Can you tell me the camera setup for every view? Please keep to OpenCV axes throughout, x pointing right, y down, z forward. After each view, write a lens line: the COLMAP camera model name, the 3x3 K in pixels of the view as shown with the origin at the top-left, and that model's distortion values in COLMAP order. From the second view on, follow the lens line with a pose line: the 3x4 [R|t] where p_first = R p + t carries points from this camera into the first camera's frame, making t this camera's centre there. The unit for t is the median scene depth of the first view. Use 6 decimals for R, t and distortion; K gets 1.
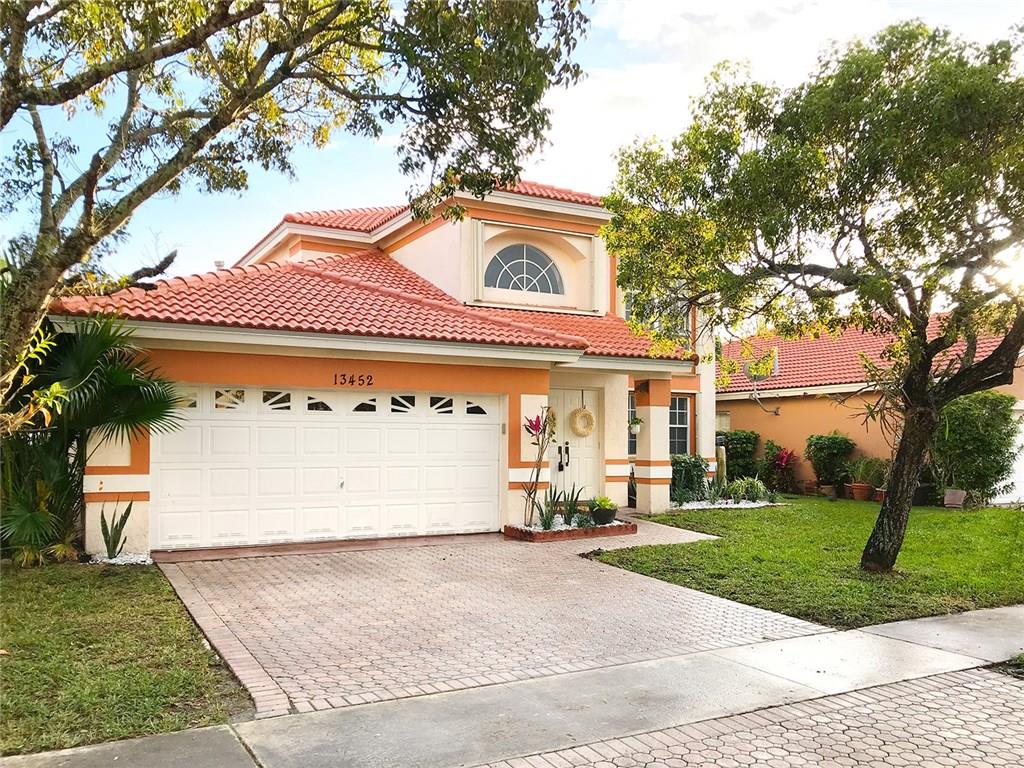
lens RADIAL K [[858.3, 0, 511.7], [0, 858.3, 446.3], [0, 0, 1]] dist [0.007901, 0.000207]
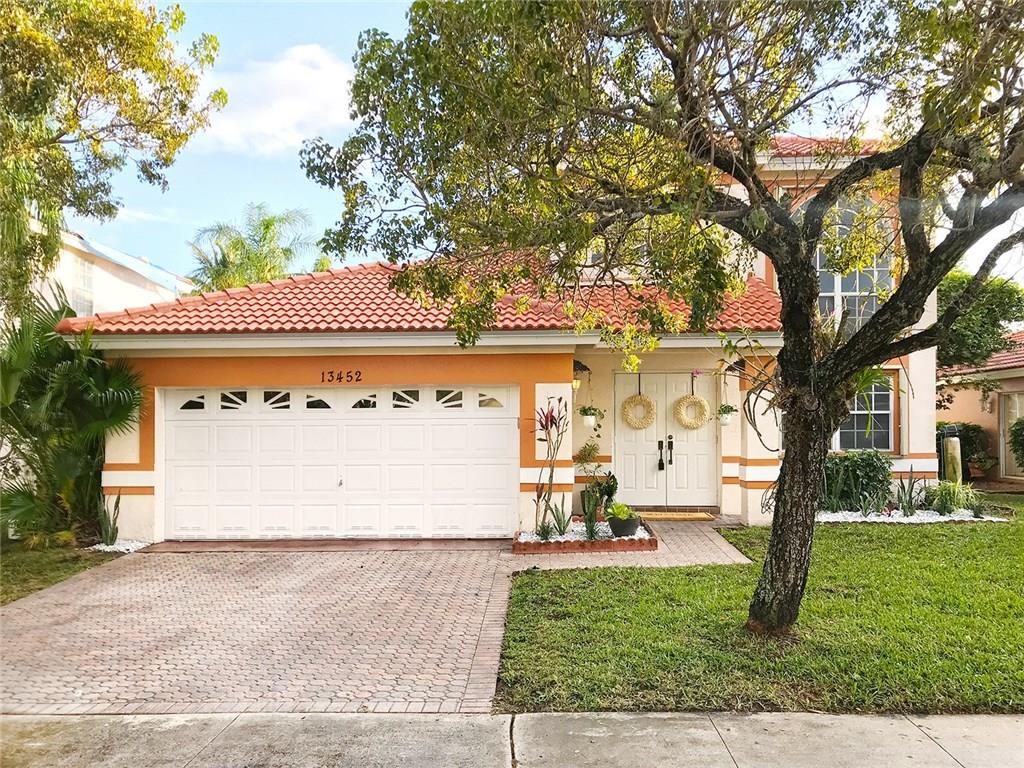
lens RADIAL K [[836.3, 0, 512.0], [0, 836.3, 384.0], [0, 0, 1]] dist [0.002730, 0.009207]
pose [[0.857117, -0.043163, -0.513311, 0.464115], [0.008381, 0.997520, -0.069884, 0.000371], [0.515054, 0.055597, 0.855353, 0.264990]]
